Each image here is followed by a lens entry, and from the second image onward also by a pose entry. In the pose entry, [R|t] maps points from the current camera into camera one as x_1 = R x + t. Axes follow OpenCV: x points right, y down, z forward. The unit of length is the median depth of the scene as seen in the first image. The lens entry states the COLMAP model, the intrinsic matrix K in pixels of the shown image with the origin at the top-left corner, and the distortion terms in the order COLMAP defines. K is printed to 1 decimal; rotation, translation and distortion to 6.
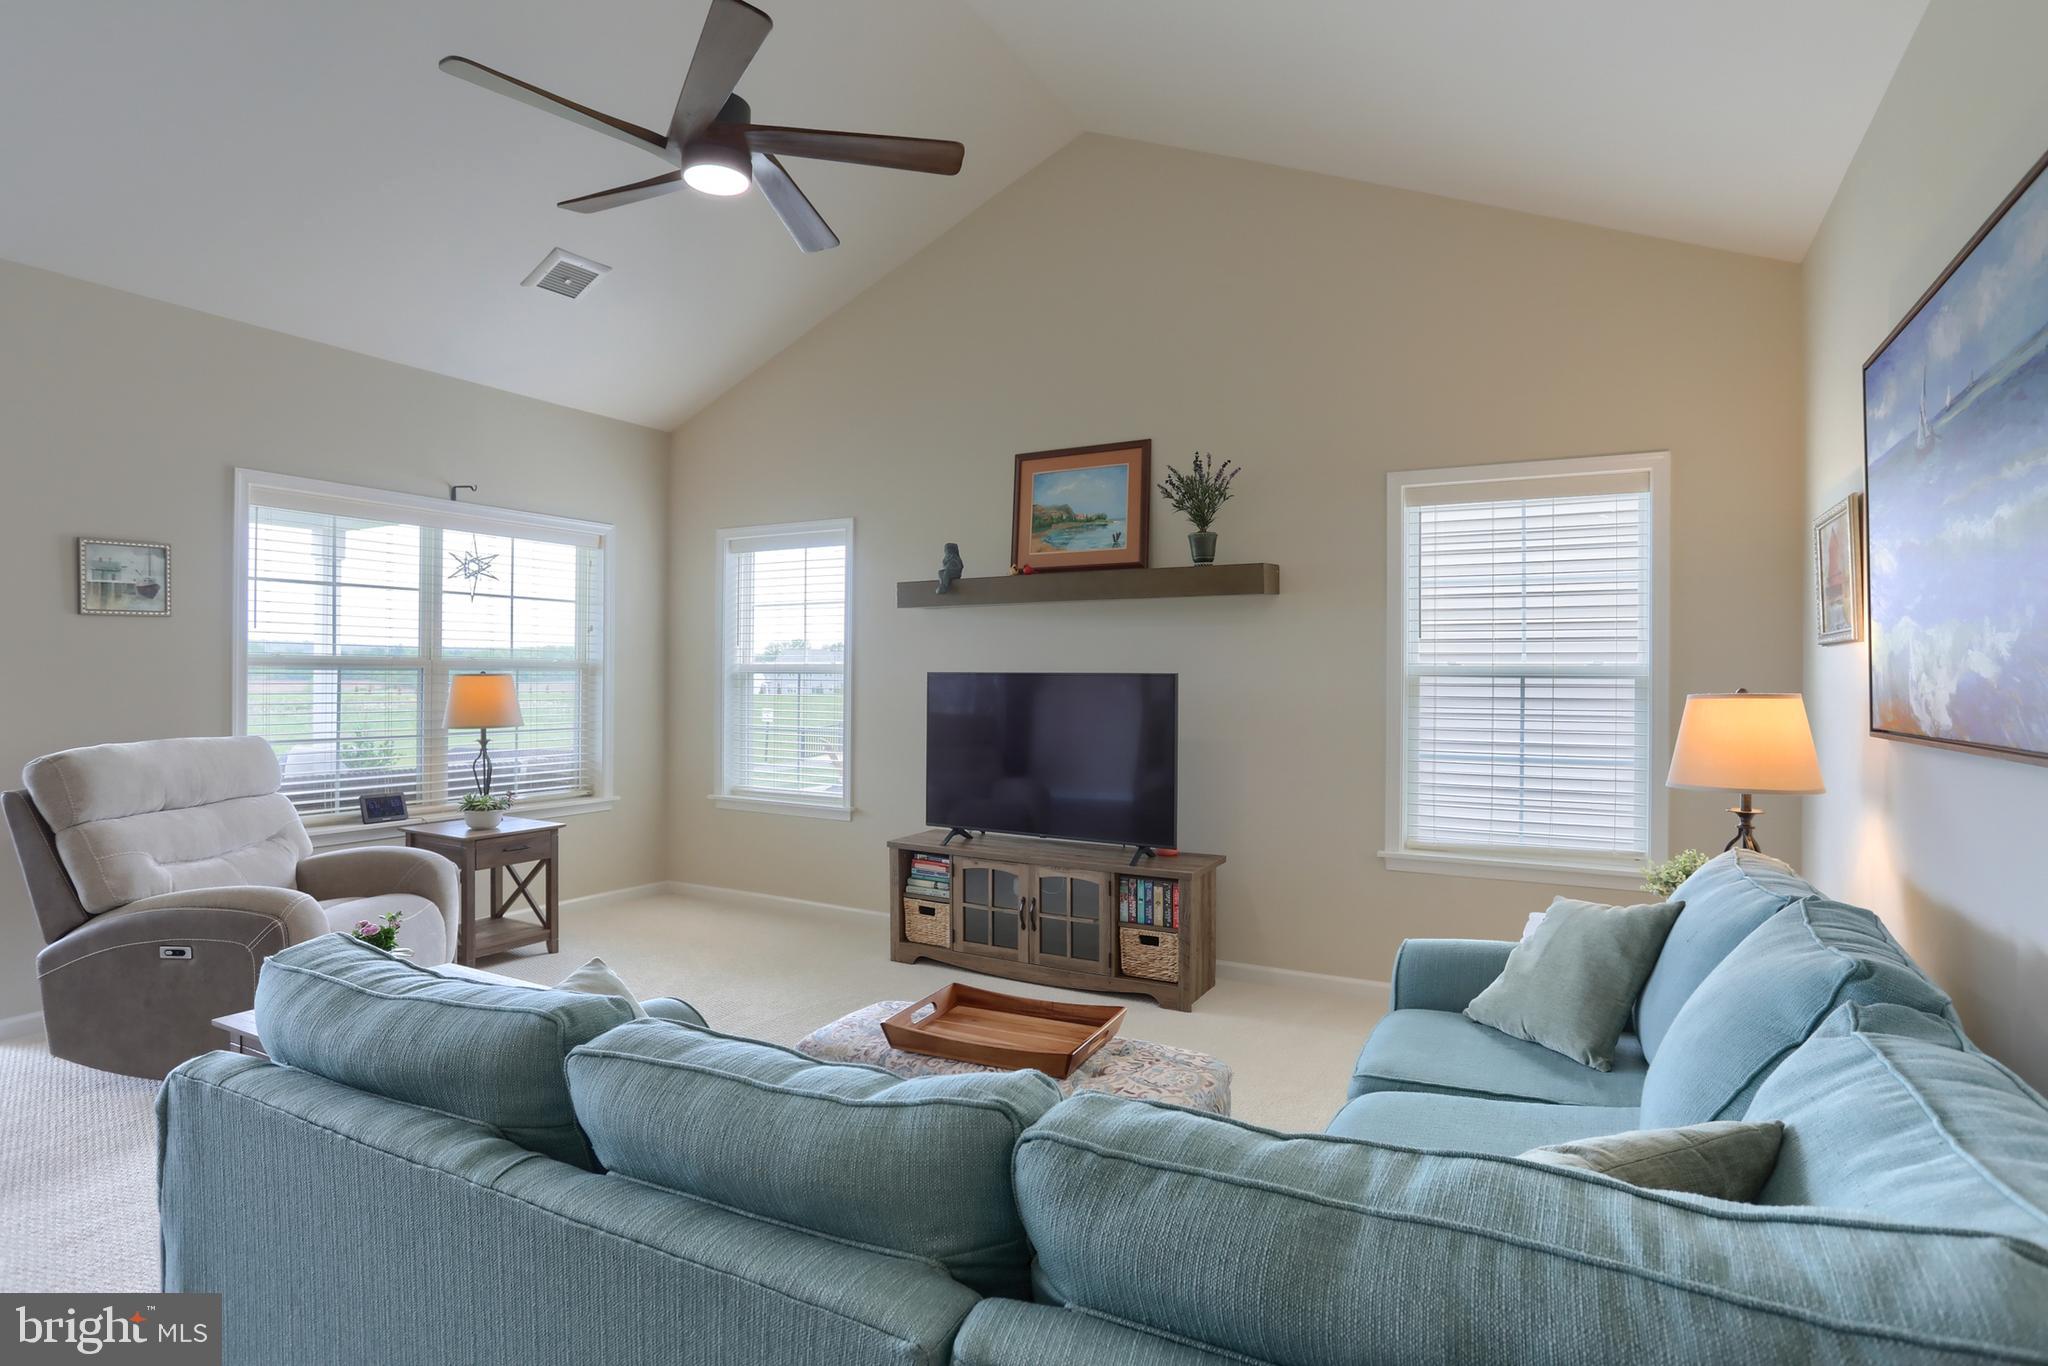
lens RADIAL K [[1049.9, 0, 1028.7], [0, 1049.9, 669.6], [0, 0, 1]] dist [-0.068911, 0.039767]
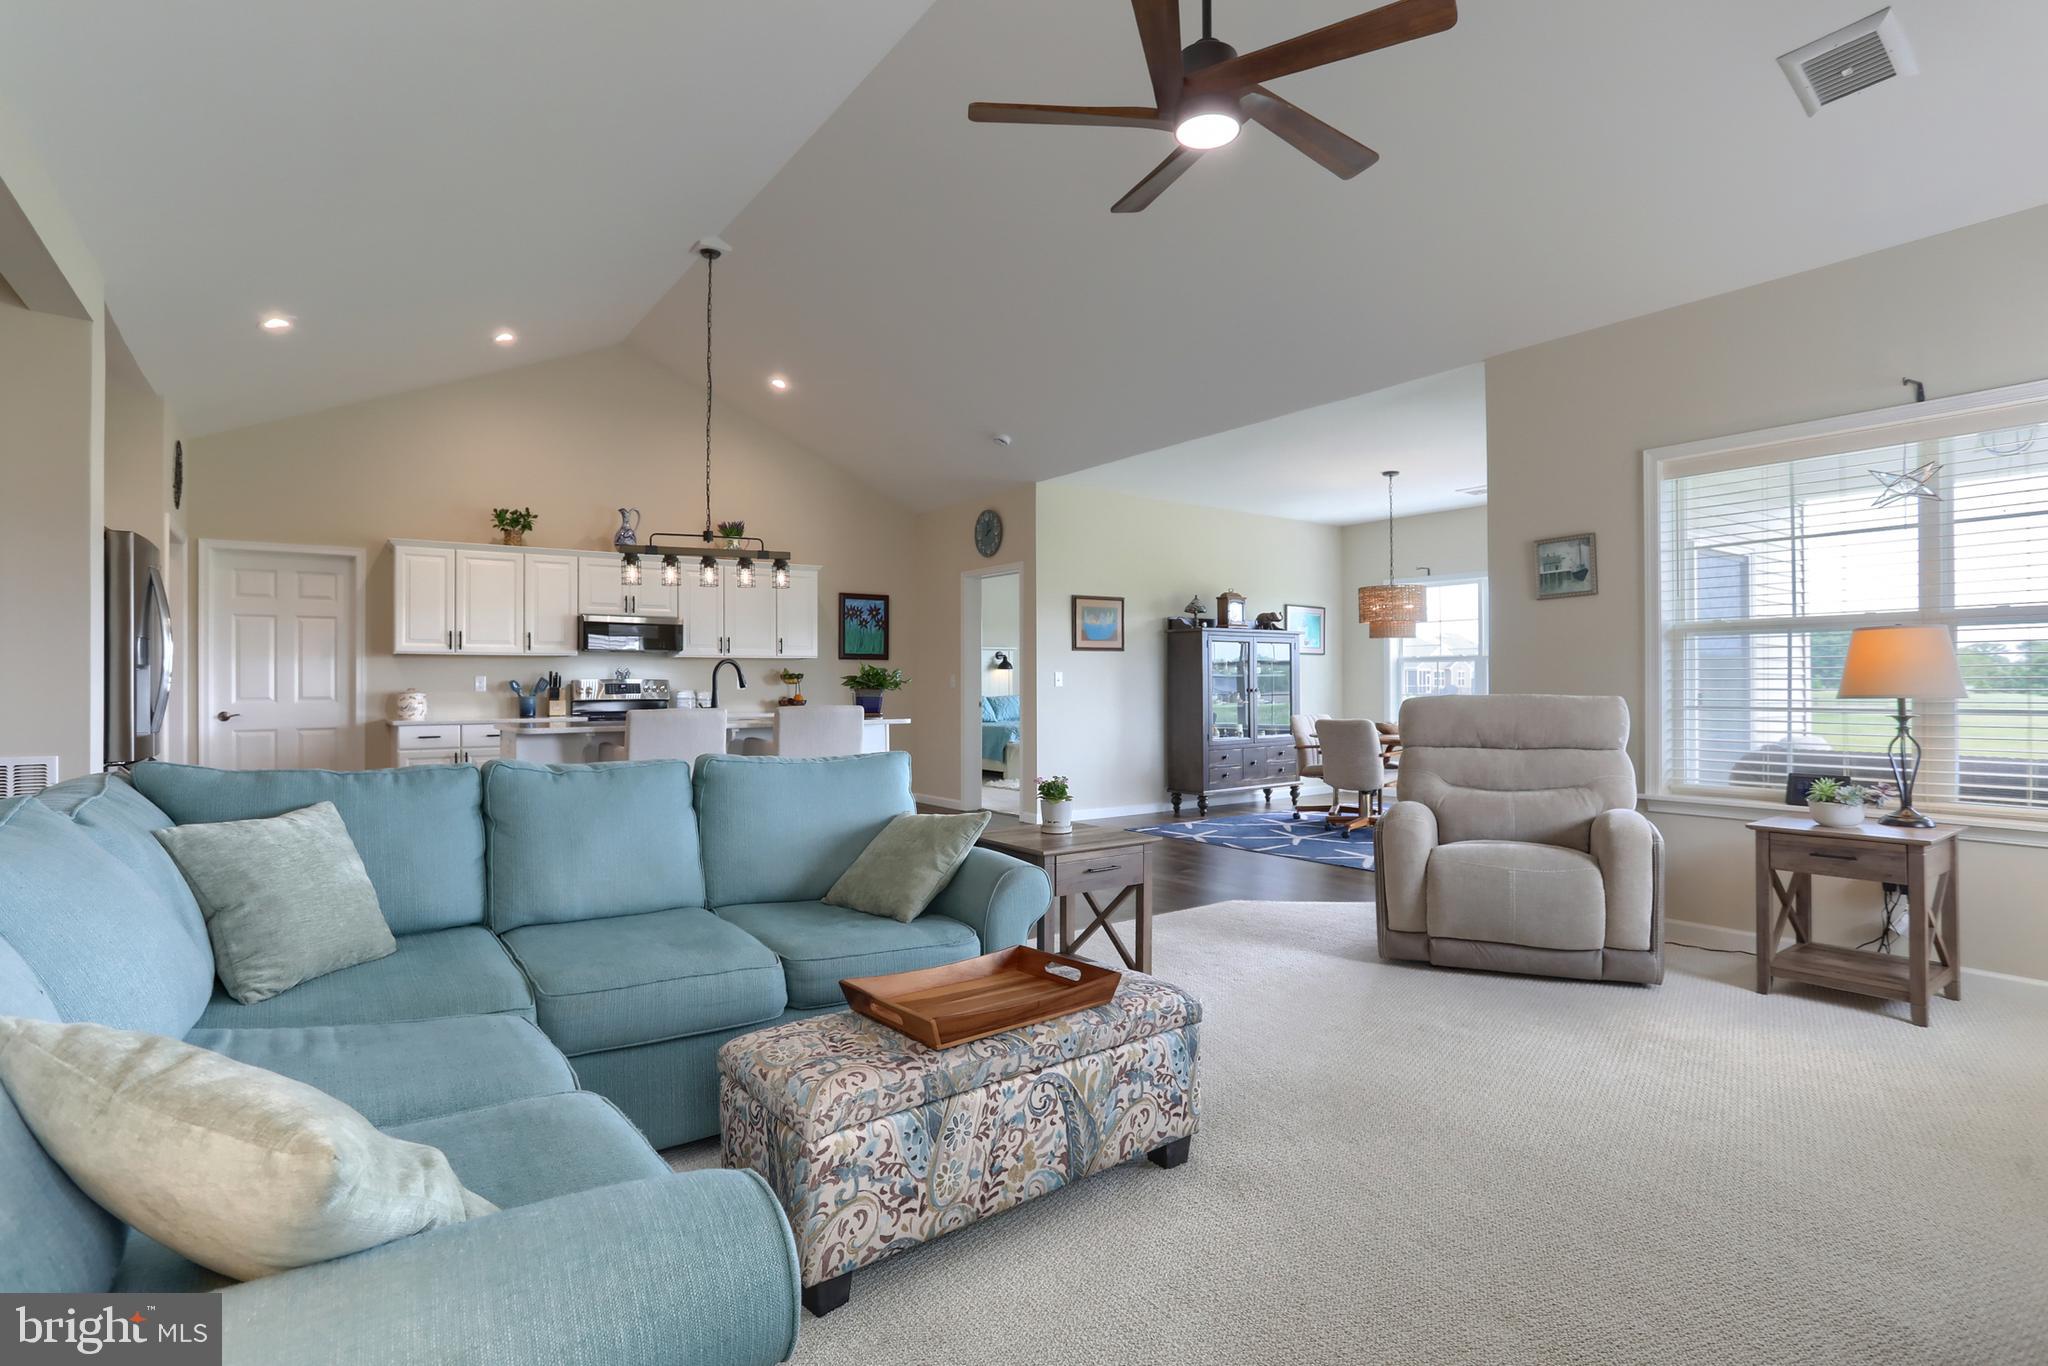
lens RADIAL K [[1001.8, 0, 1028.3], [0, 1001.8, 685.4], [0, 0, 1]] dist [-0.080354, 0.049903]
pose [[-0.418775, -0.003999, -0.908081, 0.393032], [0.008219, 0.999933, -0.008193, 0.048927], [0.908053, -0.010895, -0.418714, 0.749975]]
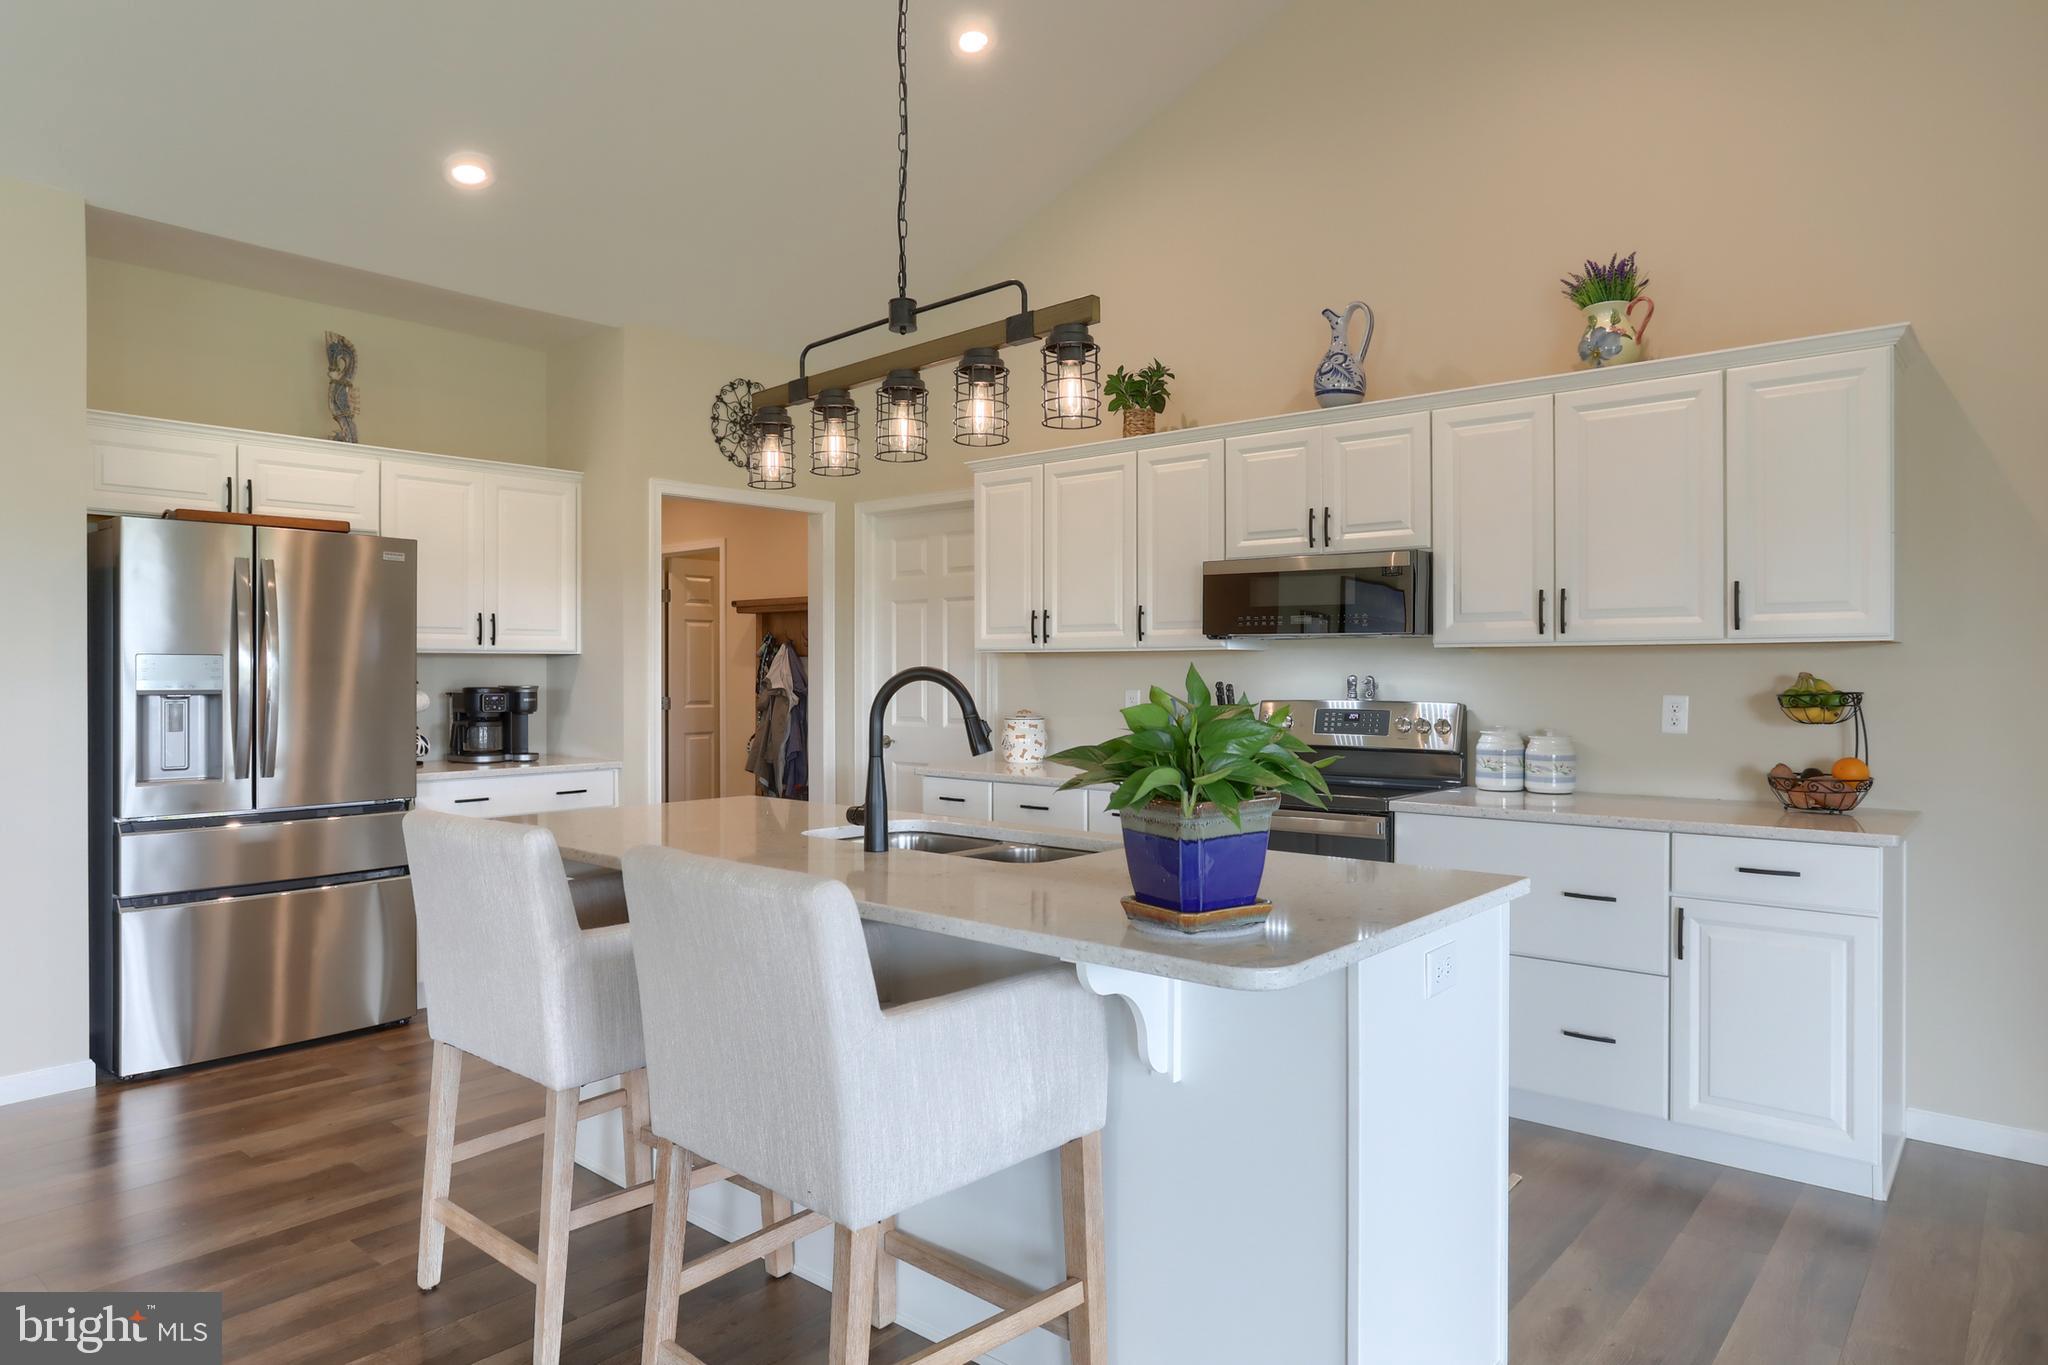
lens RADIAL K [[1243.6, 0, 1032.6], [0, 1243.6, 676.8], [0, 0, 1]] dist [-0.046684, 0.032720]
pose [[-0.981152, -0.007863, 0.193076, -0.798226], [-0.008154, 0.999967, -0.000715, 0.003963], [-0.193063, -0.002275, -0.981184, 0.365663]]
